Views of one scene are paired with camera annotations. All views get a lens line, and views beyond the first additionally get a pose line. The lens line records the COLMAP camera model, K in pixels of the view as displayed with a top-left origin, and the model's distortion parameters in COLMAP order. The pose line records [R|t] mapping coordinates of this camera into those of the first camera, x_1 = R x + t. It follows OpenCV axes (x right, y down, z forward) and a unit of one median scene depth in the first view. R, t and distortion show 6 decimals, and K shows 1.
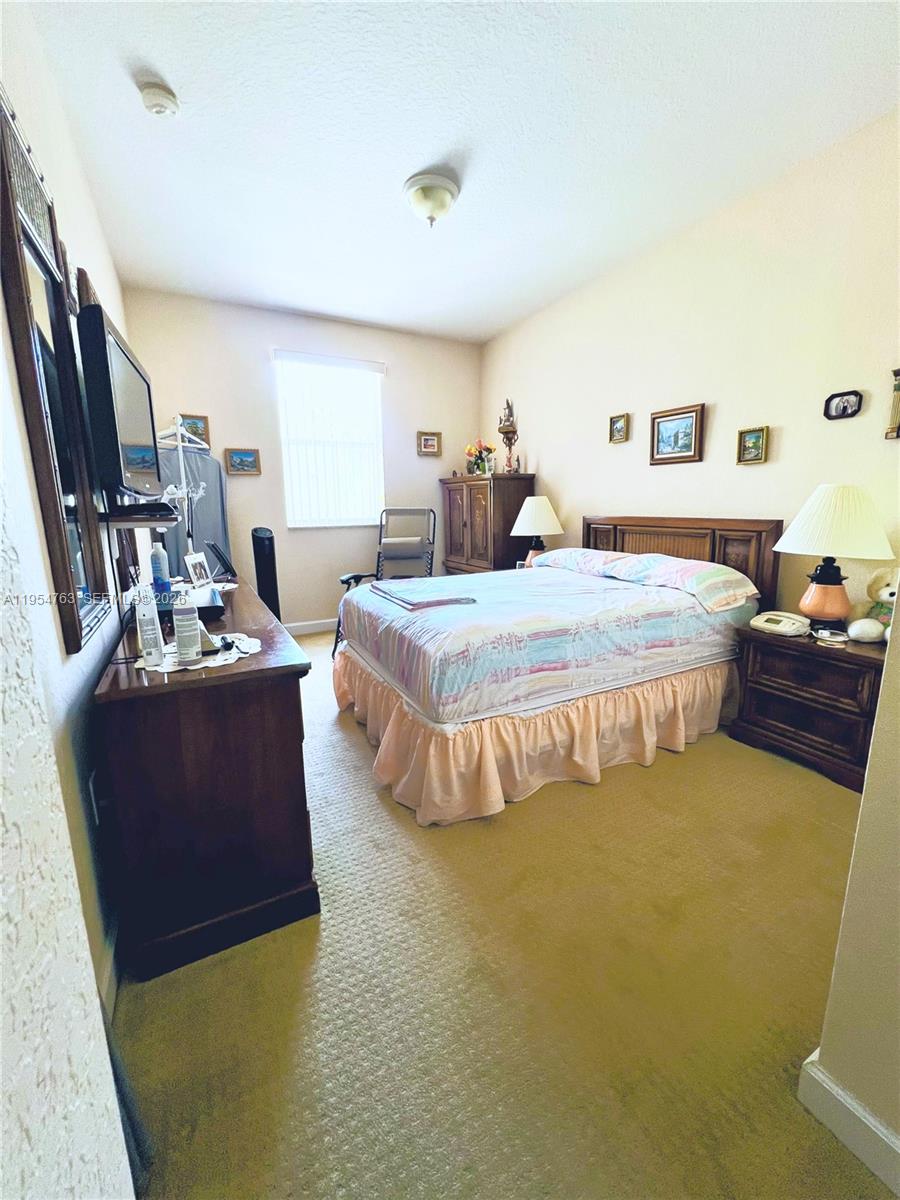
lens RADIAL K [[481.4, 0, 450.0], [0, 481.4, 594.6], [0, 0, 1]] dist [-0.002559, -0.000273]
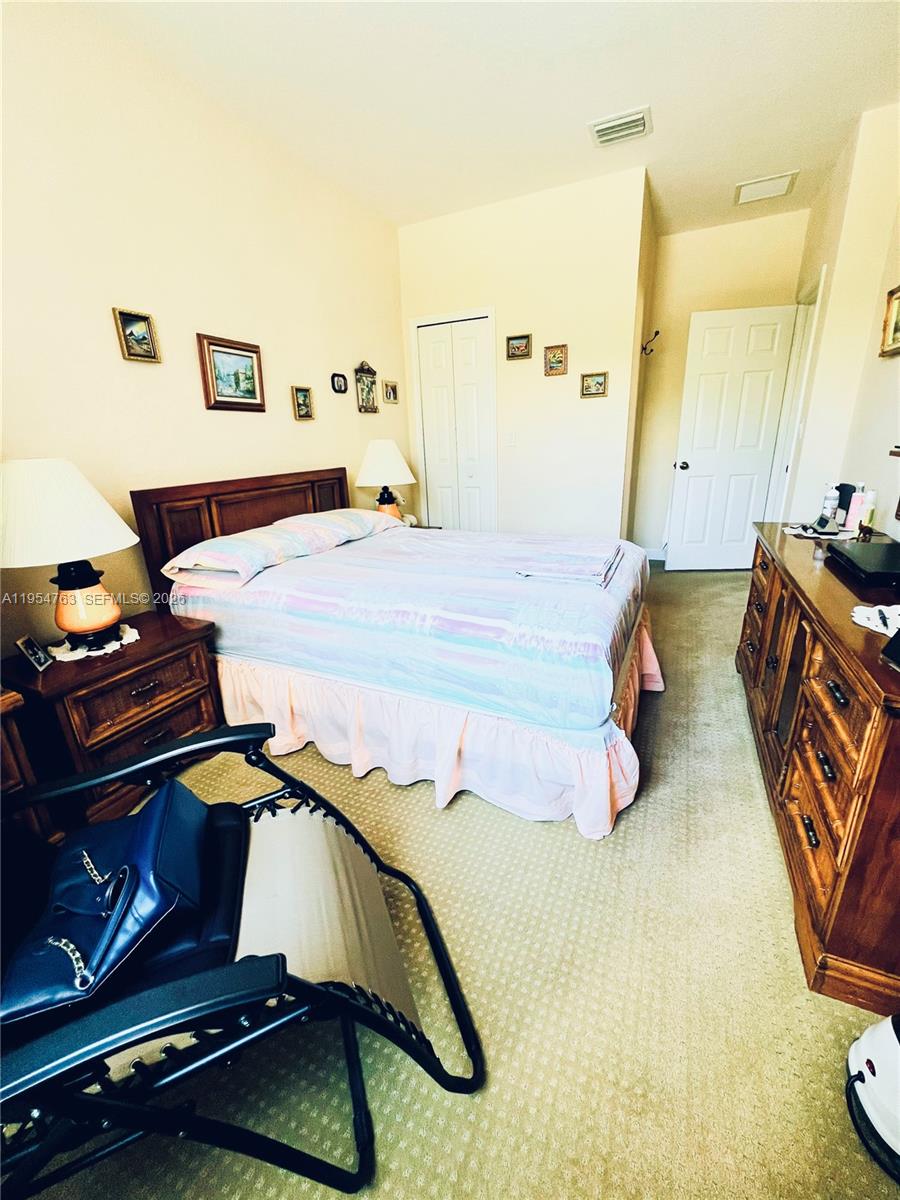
lens RADIAL K [[479.5, 0, 448.5], [0, 479.5, 596.6], [0, 0, 1]] dist [-0.001414, 0.000457]
pose [[-0.610842, -0.206395, 0.764378, -0.450678], [0.200883, 0.893433, 0.401775, -0.251593], [-0.765845, 0.398971, -0.504285, 1.292482]]
